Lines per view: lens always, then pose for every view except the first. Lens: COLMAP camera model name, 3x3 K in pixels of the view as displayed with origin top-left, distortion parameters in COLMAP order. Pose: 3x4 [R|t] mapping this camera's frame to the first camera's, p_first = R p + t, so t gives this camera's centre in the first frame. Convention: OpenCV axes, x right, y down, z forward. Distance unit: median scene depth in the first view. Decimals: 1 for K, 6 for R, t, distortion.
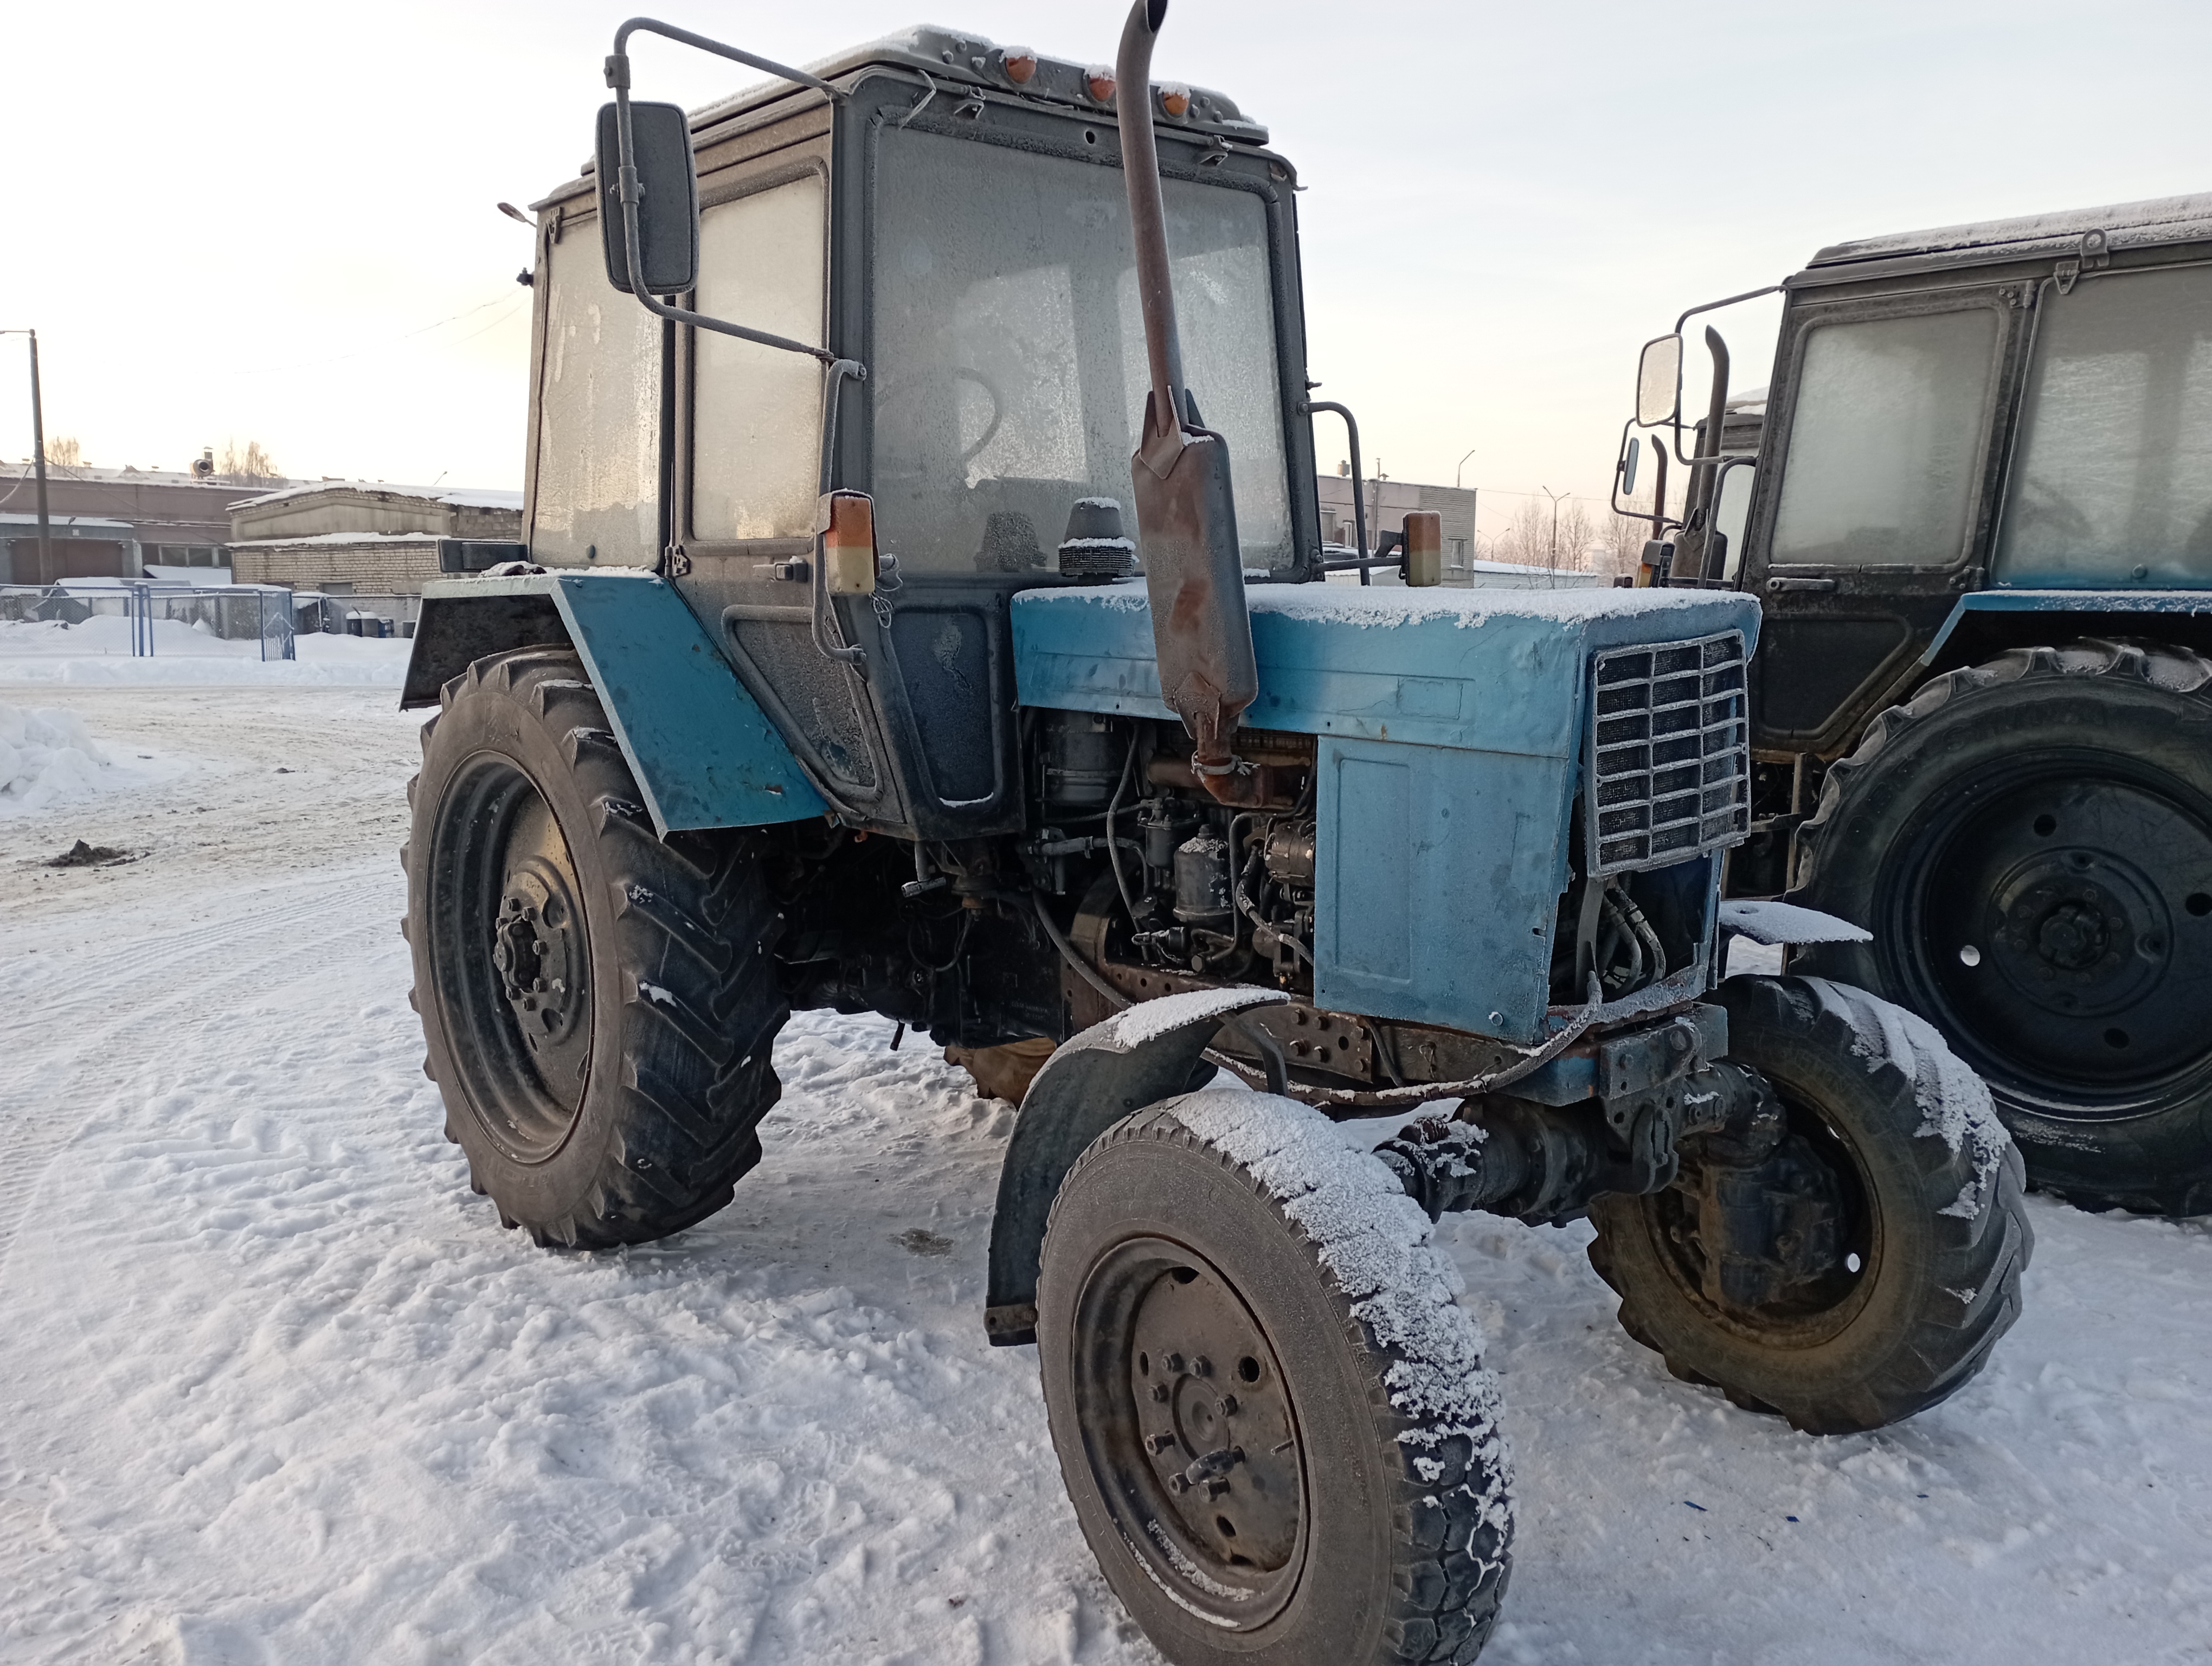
lens RADIAL K [[1837.6, 0, 1102.1], [0, 1837.6, 819.1], [0, 0, 1]] dist [0.129158, -0.160518]
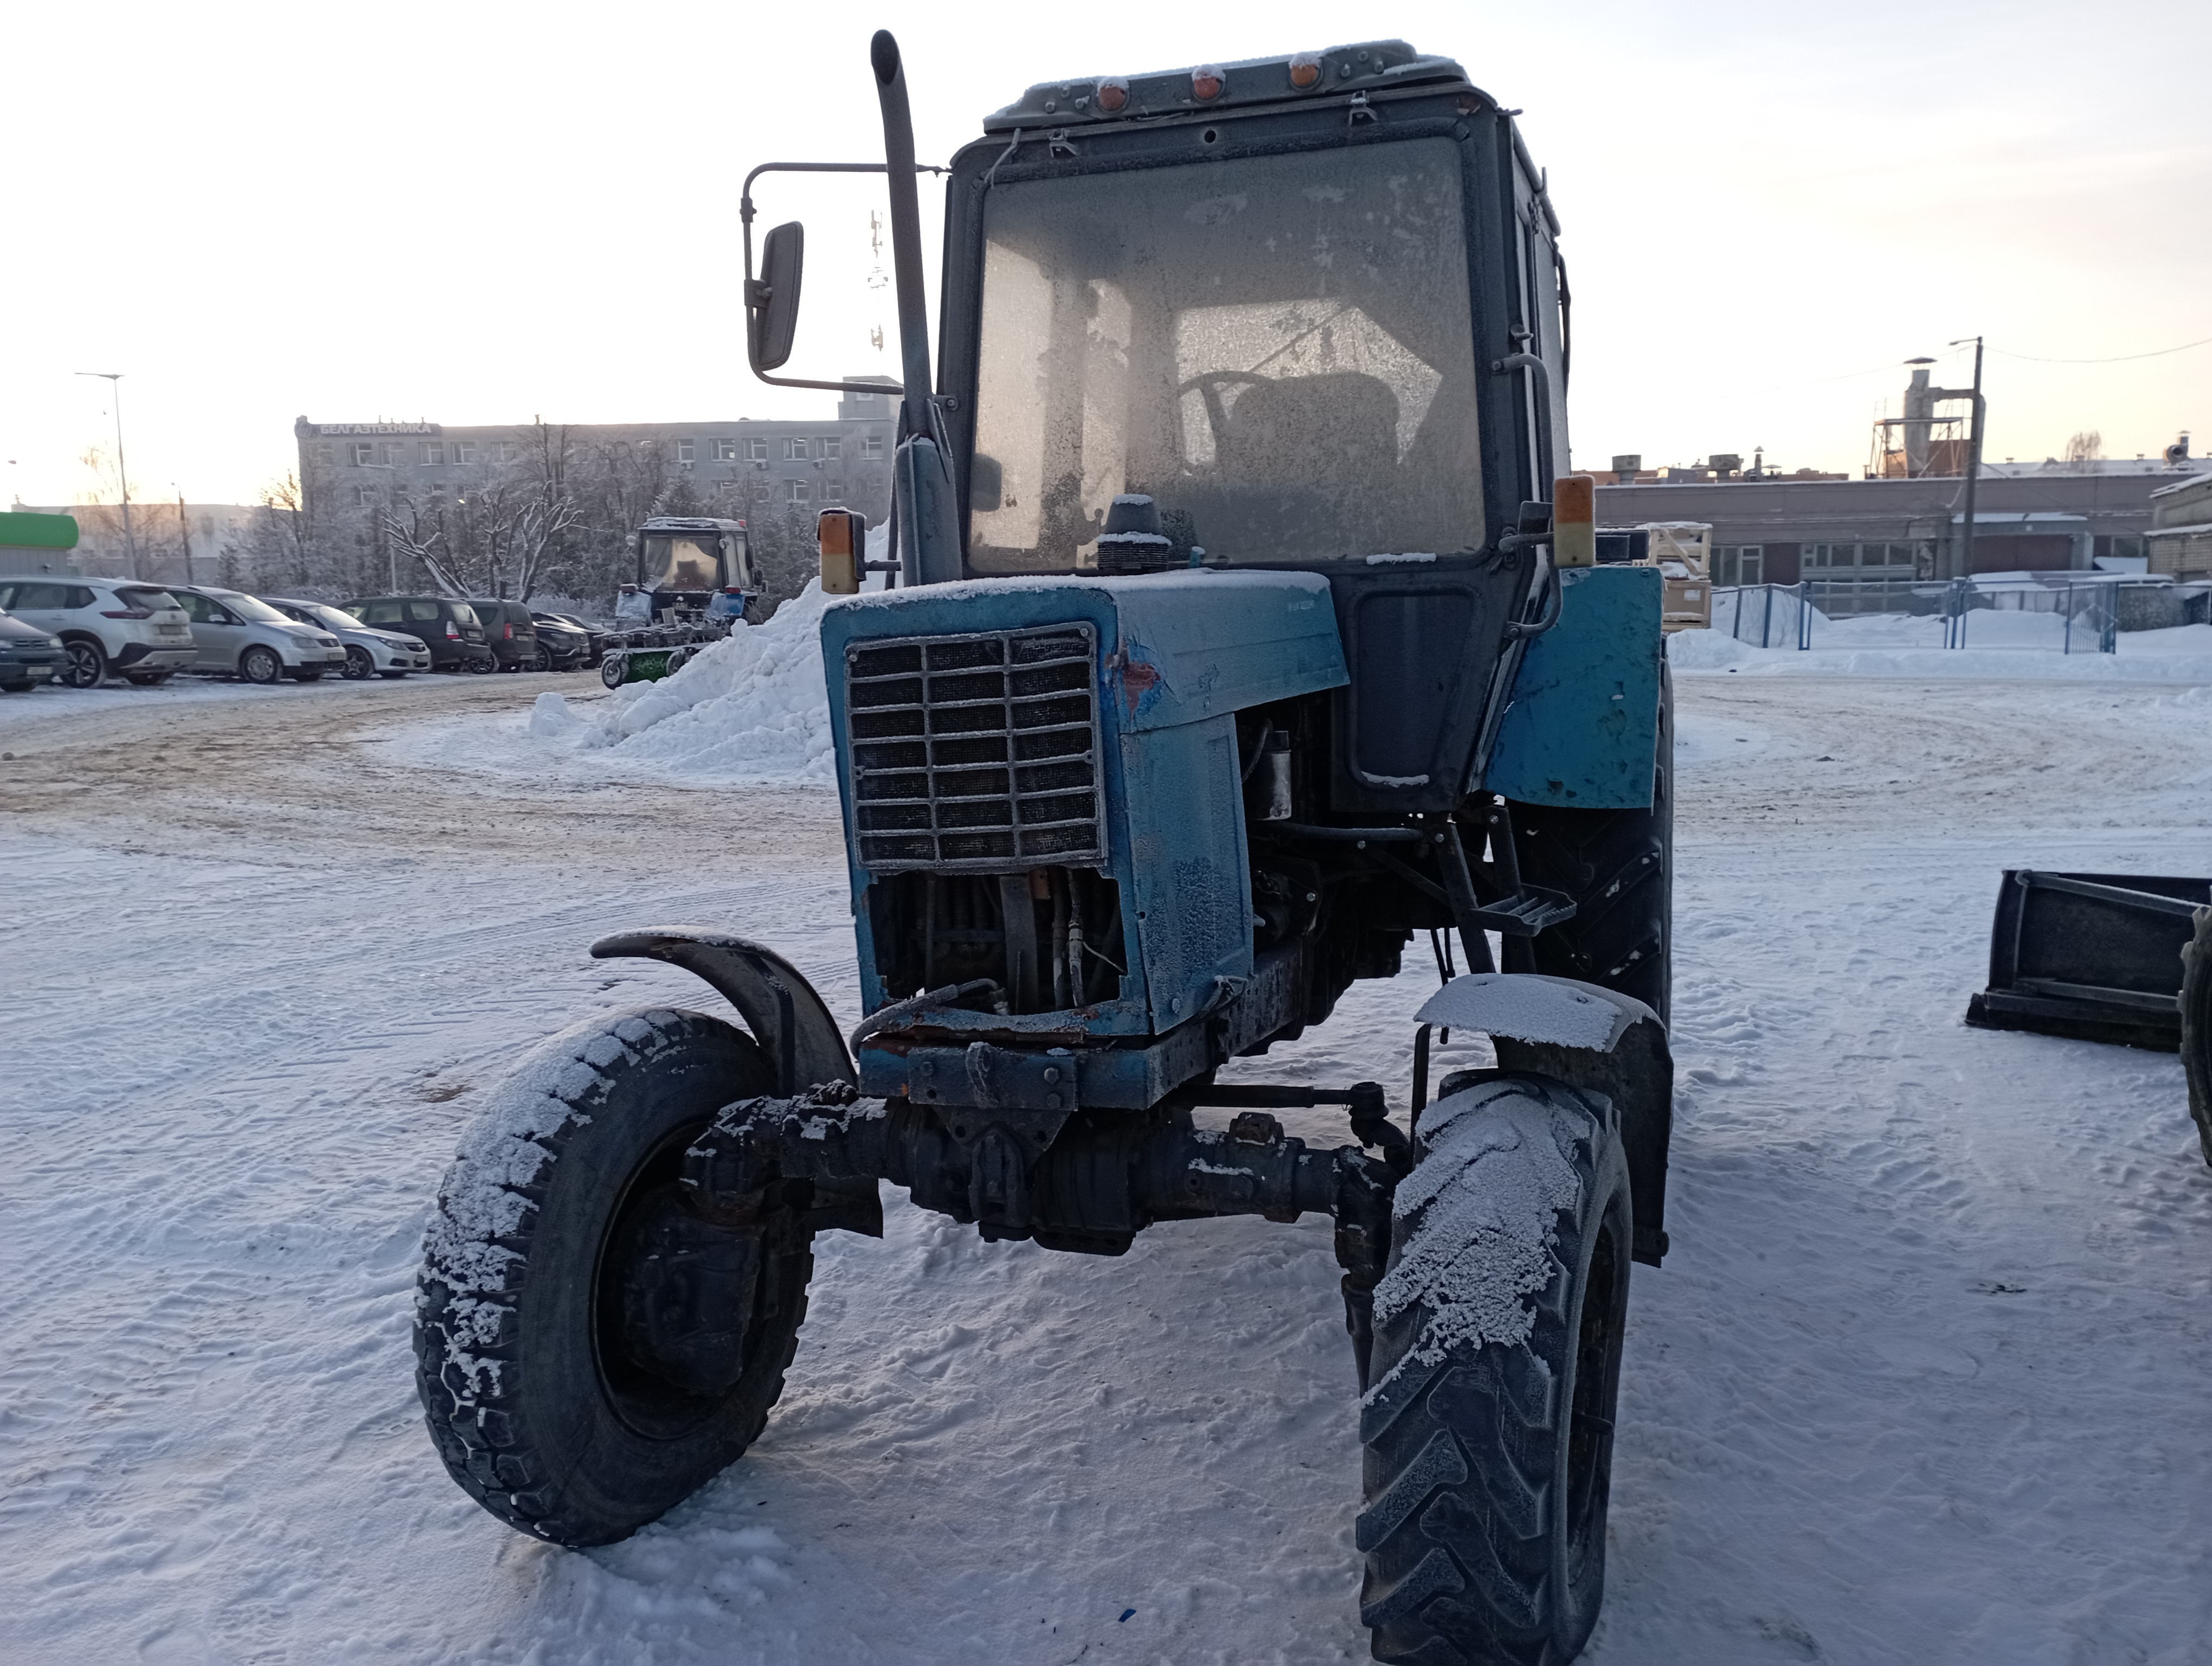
lens RADIAL K [[1837.6, 0, 1102.1], [0, 1837.6, 819.1], [0, 0, 1]] dist [0.129158, -0.160518]
pose [[0.502726, 0.092158, -0.859519, 0.628702], [-0.088990, 0.994536, 0.054585, -0.032743], [0.859853, 0.049047, 0.508180, 0.324408]]
